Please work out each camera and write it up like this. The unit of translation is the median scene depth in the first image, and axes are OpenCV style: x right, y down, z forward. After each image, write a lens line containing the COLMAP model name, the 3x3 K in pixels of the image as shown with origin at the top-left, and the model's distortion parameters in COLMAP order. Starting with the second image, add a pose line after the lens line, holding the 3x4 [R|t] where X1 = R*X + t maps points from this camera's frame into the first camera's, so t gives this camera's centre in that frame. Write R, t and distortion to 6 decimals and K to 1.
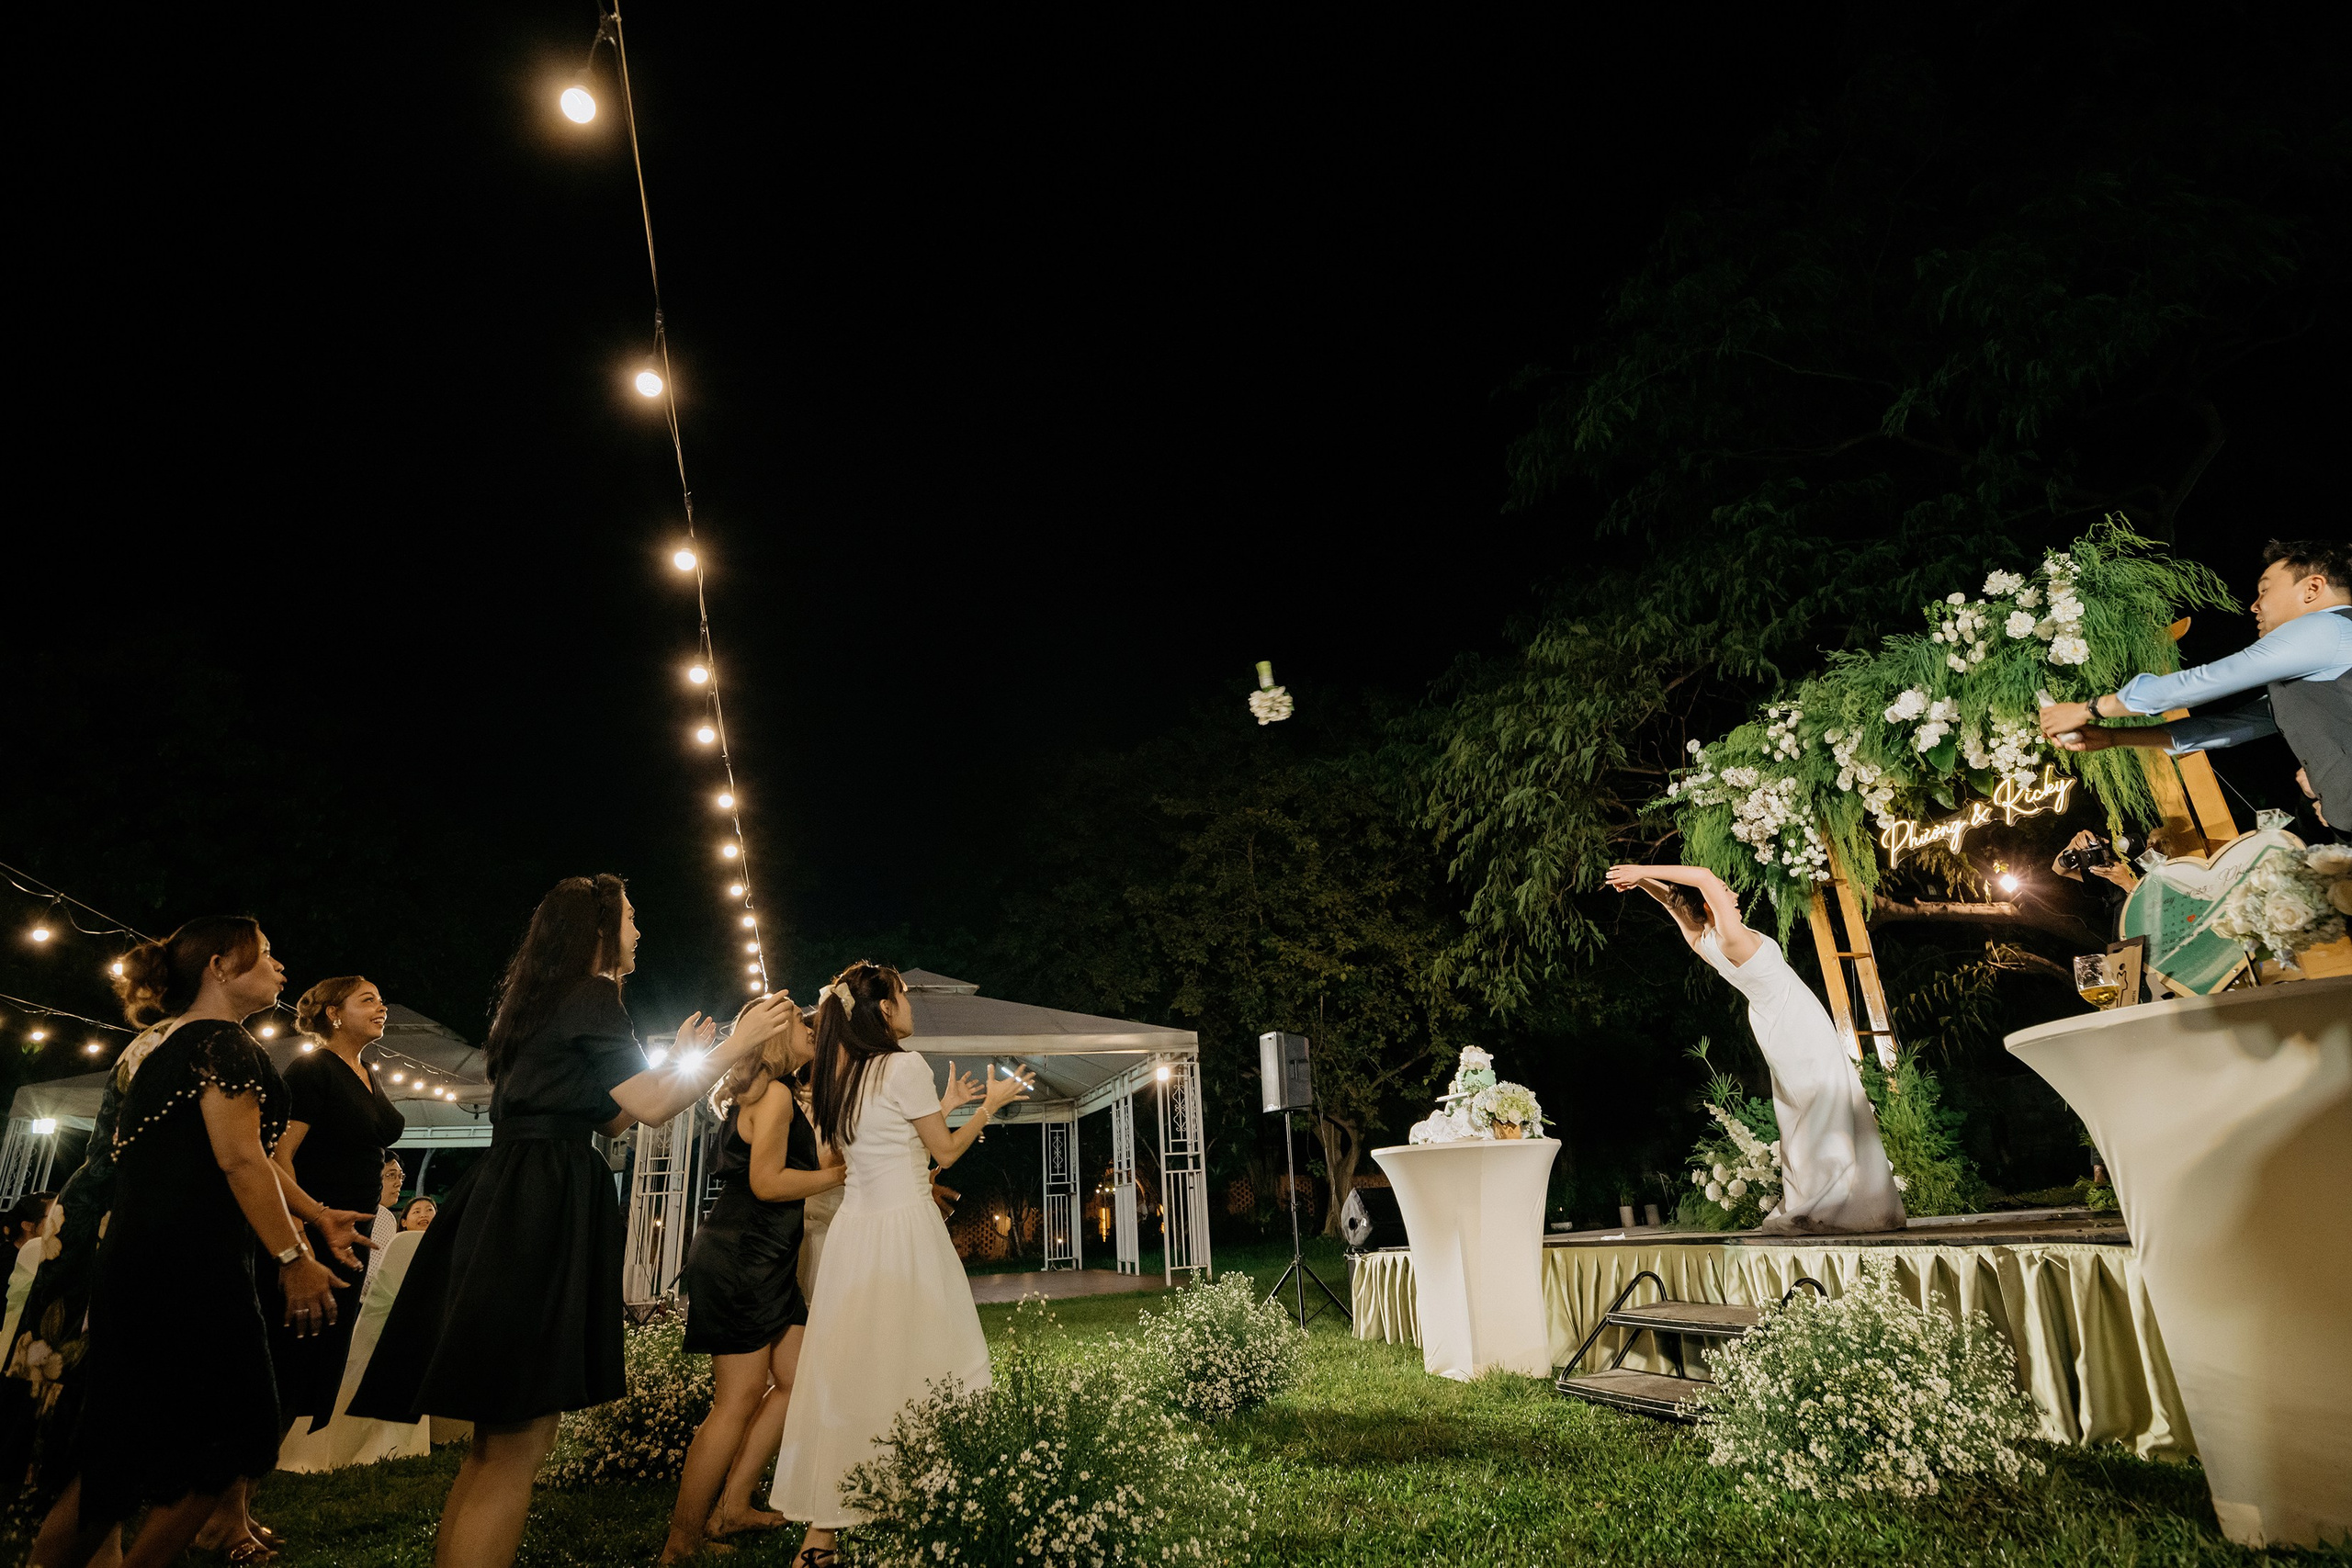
lens RADIAL K [[1189.2, 0, 1182.0], [0, 1189.2, 780.6], [0, 0, 1]] dist [-0.033332, -0.001931]
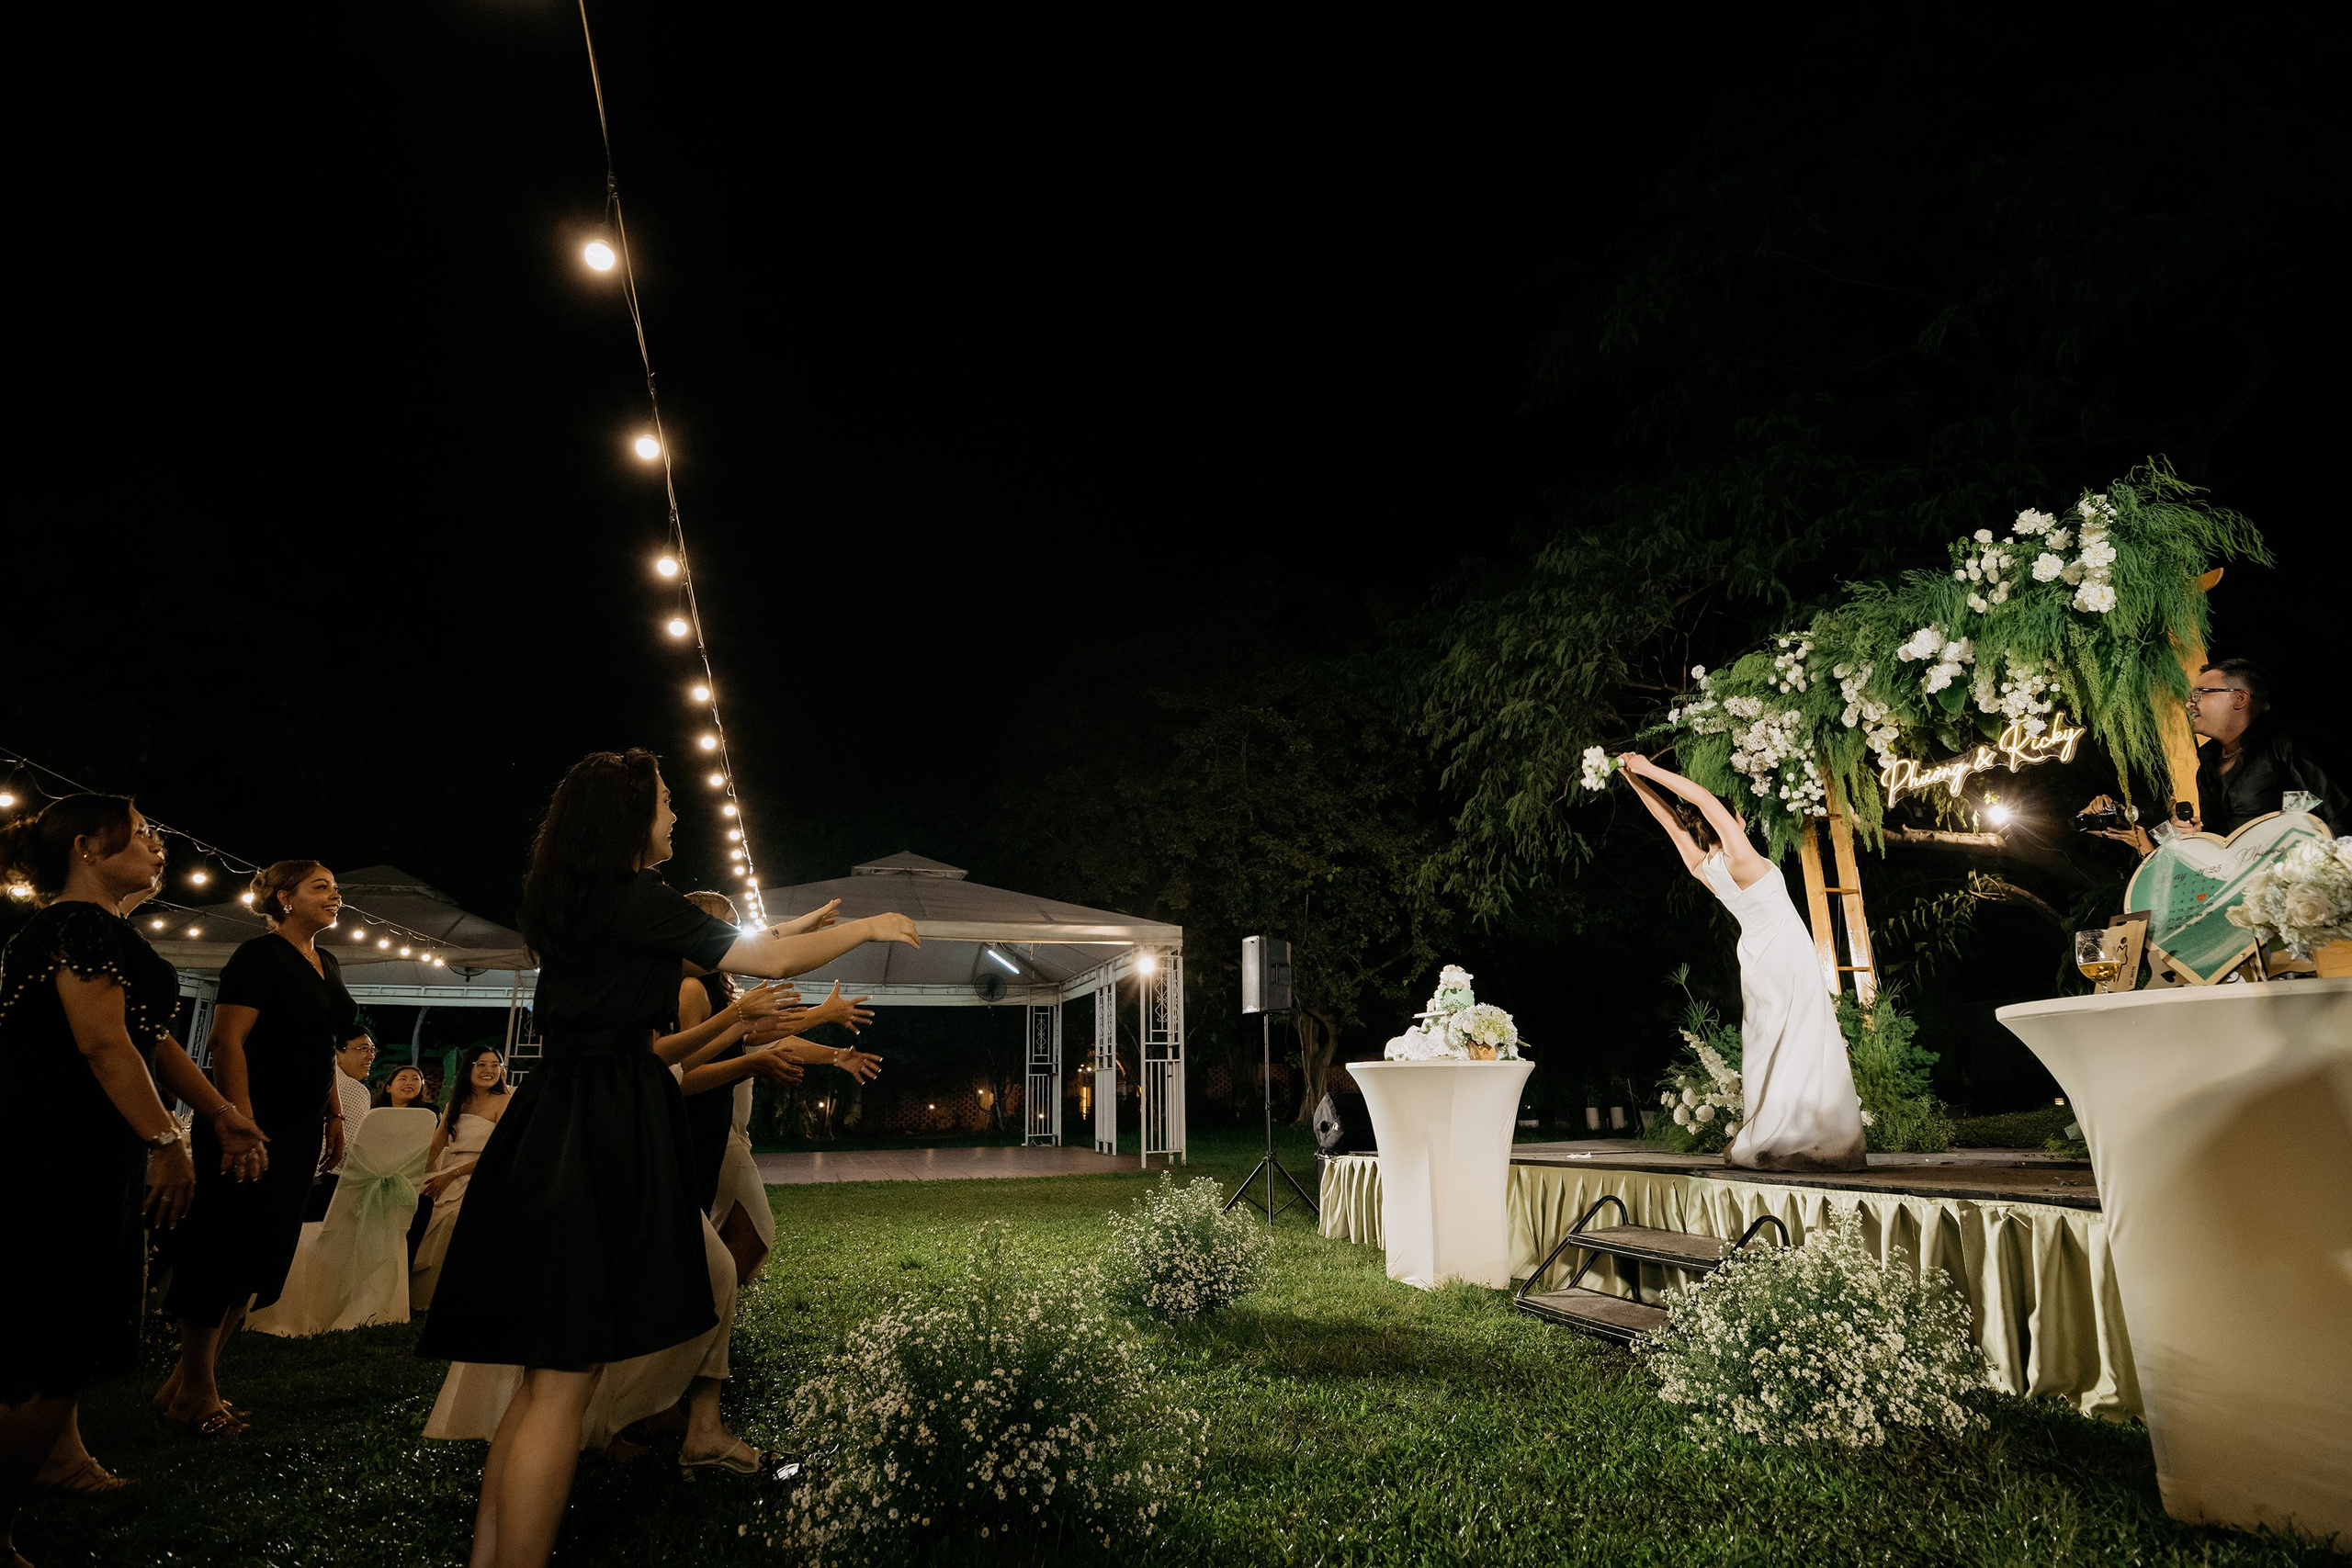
lens RADIAL K [[1189.2, 0, 1180.1], [0, 1189.2, 788.6], [0, 0, 1]] dist [-0.033332, -0.001931]
pose [[0.999039, 0.043556, 0.004821, 0.004370], [-0.043820, 0.994176, 0.098453, -0.015188], [-0.000505, -0.098569, 0.995130, 0.023308]]
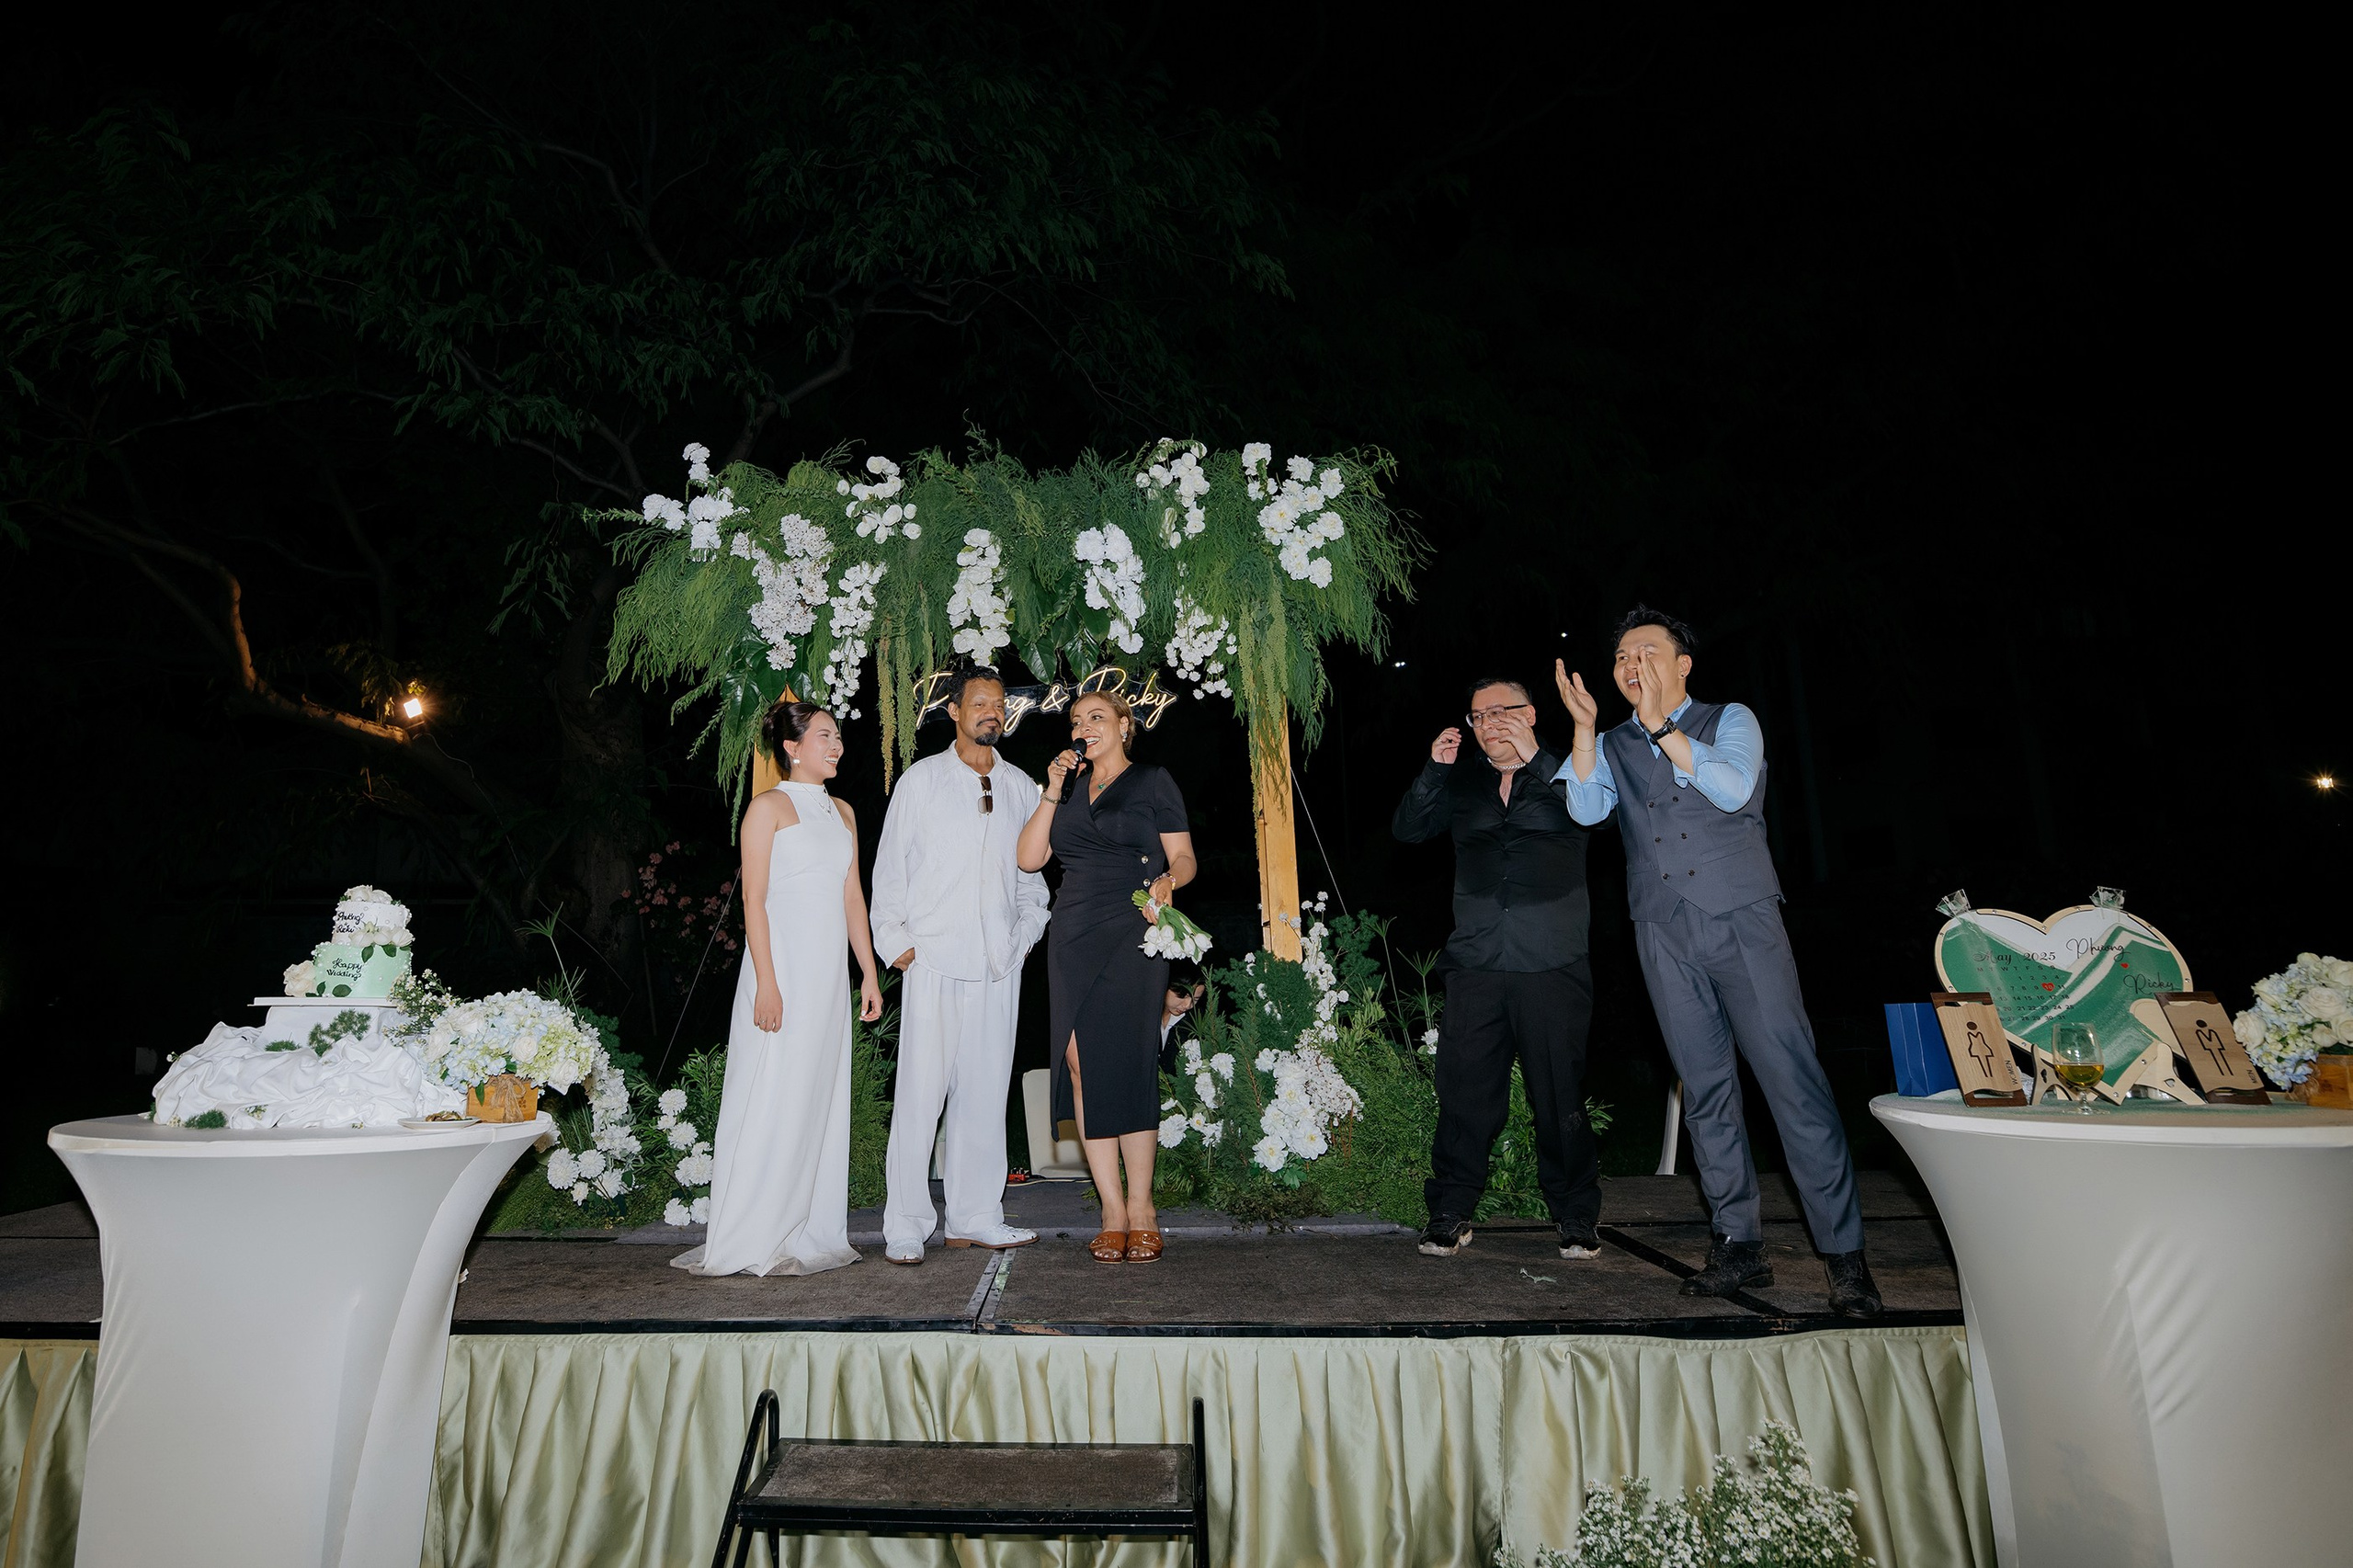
lens RADIAL K [[1319.5, 0, 1172.1], [0, 1319.5, 768.8], [0, 0, 1]] dist [-0.006595, -0.001052]
pose [[0.323147, 0.206992, 0.923434, -0.134318], [-0.342007, 0.935379, -0.089988, 0.146717], [-0.882387, -0.286741, 0.373058, 0.666193]]
